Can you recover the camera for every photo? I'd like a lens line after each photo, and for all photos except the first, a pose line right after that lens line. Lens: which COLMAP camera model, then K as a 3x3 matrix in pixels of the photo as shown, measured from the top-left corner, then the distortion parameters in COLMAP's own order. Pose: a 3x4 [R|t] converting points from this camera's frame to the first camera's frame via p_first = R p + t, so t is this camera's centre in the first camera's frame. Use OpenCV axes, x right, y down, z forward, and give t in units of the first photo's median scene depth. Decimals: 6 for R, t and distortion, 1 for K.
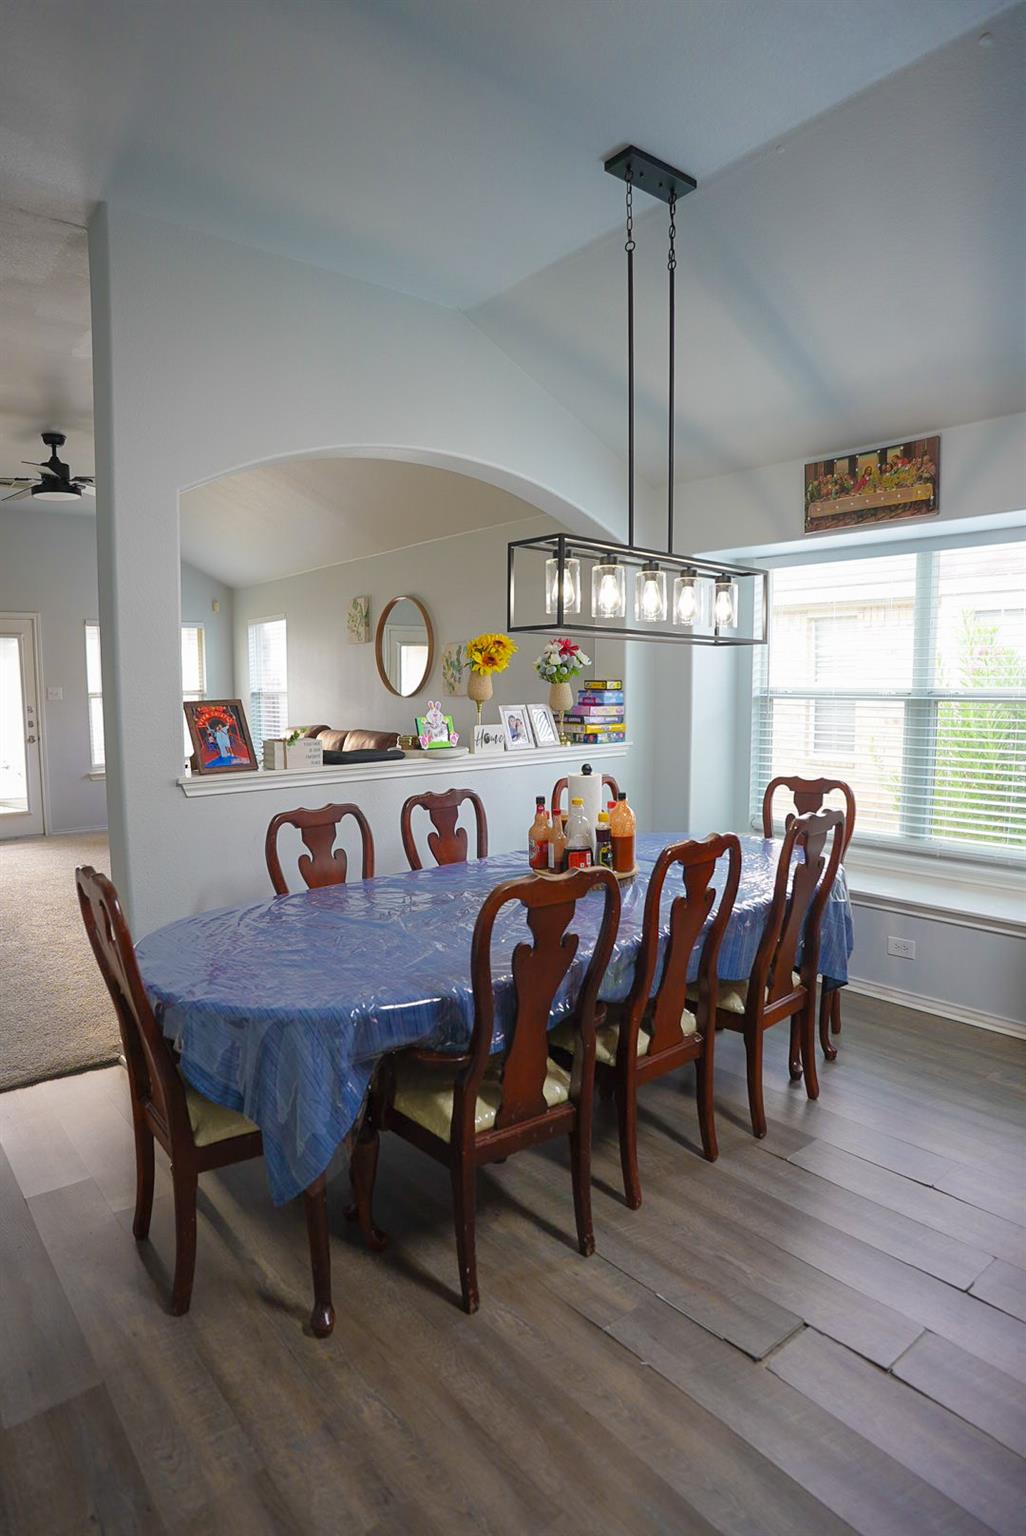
lens RADIAL K [[887.2, 0, 512.6], [0, 887.2, 771.5], [0, 0, 1]] dist [-0.100519, 0.050594]
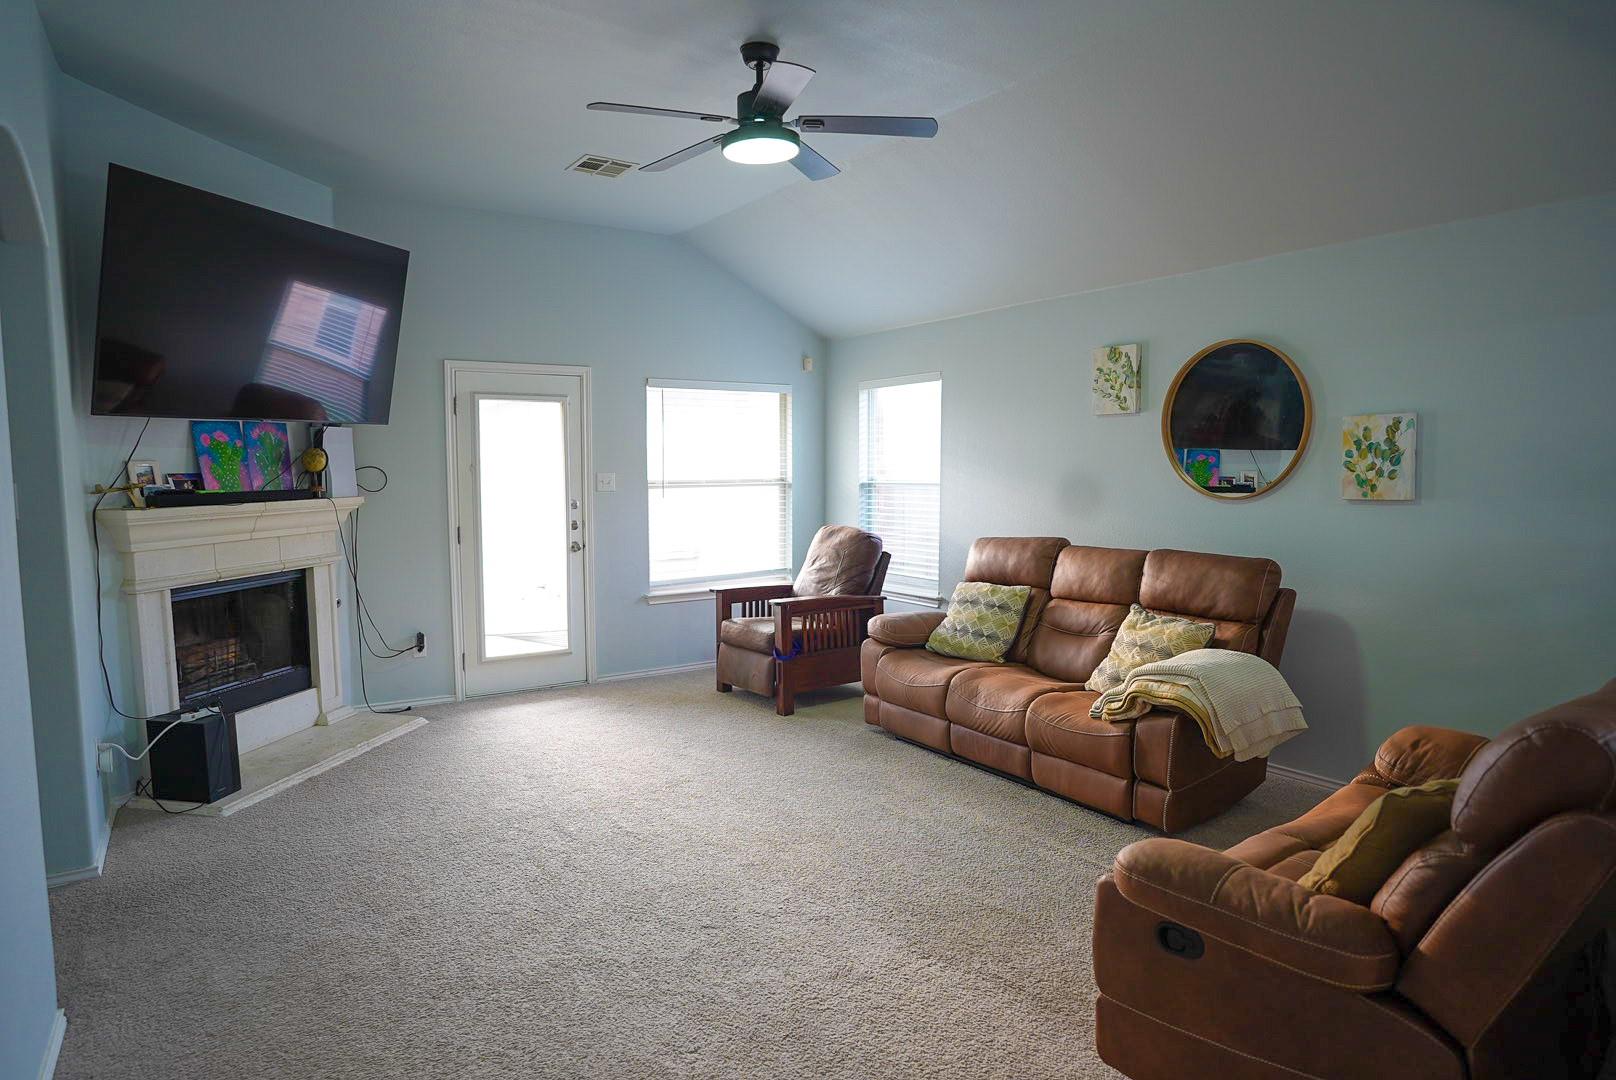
lens RADIAL K [[933.4, 0, 805.8], [0, 933.4, 550.4], [0, 0, 1]] dist [-0.100519, 0.050594]
pose [[0.995849, 0.014925, -0.089789, -0.695925], [-0.015983, 0.999811, -0.011076, -0.066231], [0.089606, 0.012465, 0.995899, 0.608922]]
